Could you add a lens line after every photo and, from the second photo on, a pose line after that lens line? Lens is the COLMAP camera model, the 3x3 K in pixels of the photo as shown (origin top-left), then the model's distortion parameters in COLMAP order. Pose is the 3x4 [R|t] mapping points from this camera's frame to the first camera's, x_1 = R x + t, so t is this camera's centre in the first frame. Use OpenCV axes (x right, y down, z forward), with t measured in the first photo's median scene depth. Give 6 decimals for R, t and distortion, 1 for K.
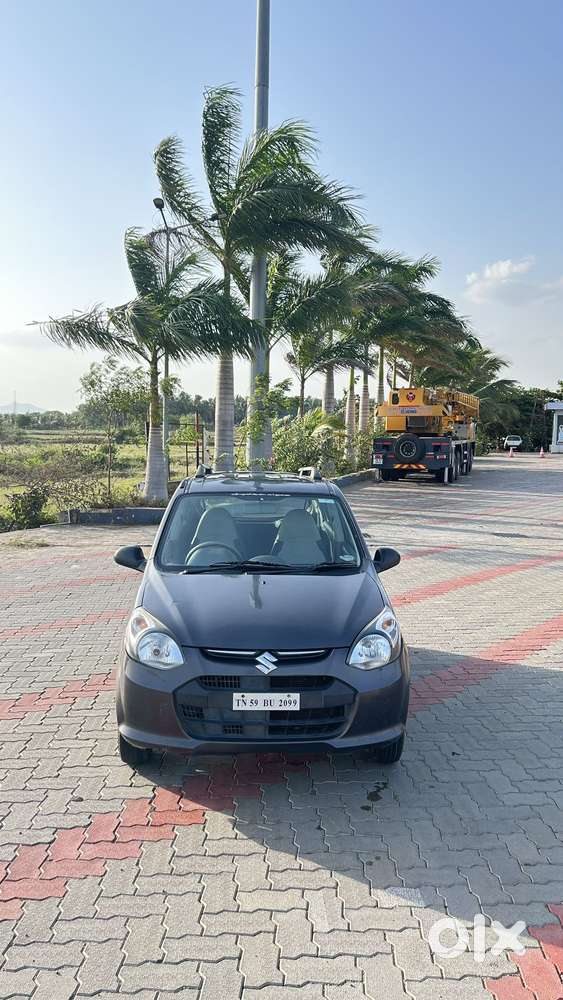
lens RADIAL K [[757.9, 0, 274.1], [0, 757.9, 519.1], [0, 0, 1]] dist [0.048909, -0.053230]
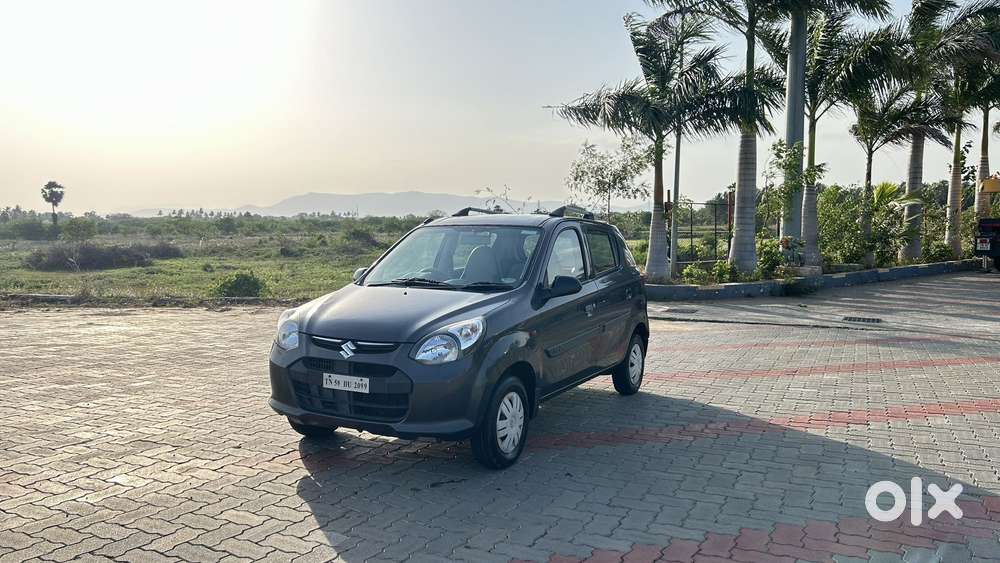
lens RADIAL K [[757.9, 0, 484.3], [0, 757.9, 288.5], [0, 0, 1]] dist [0.048909, -0.053230]
pose [[0.857849, 0.028594, -0.513106, 0.630599], [-0.047536, 0.998585, -0.023827, 0.093060], [0.511698, 0.044831, 0.857995, 0.084391]]
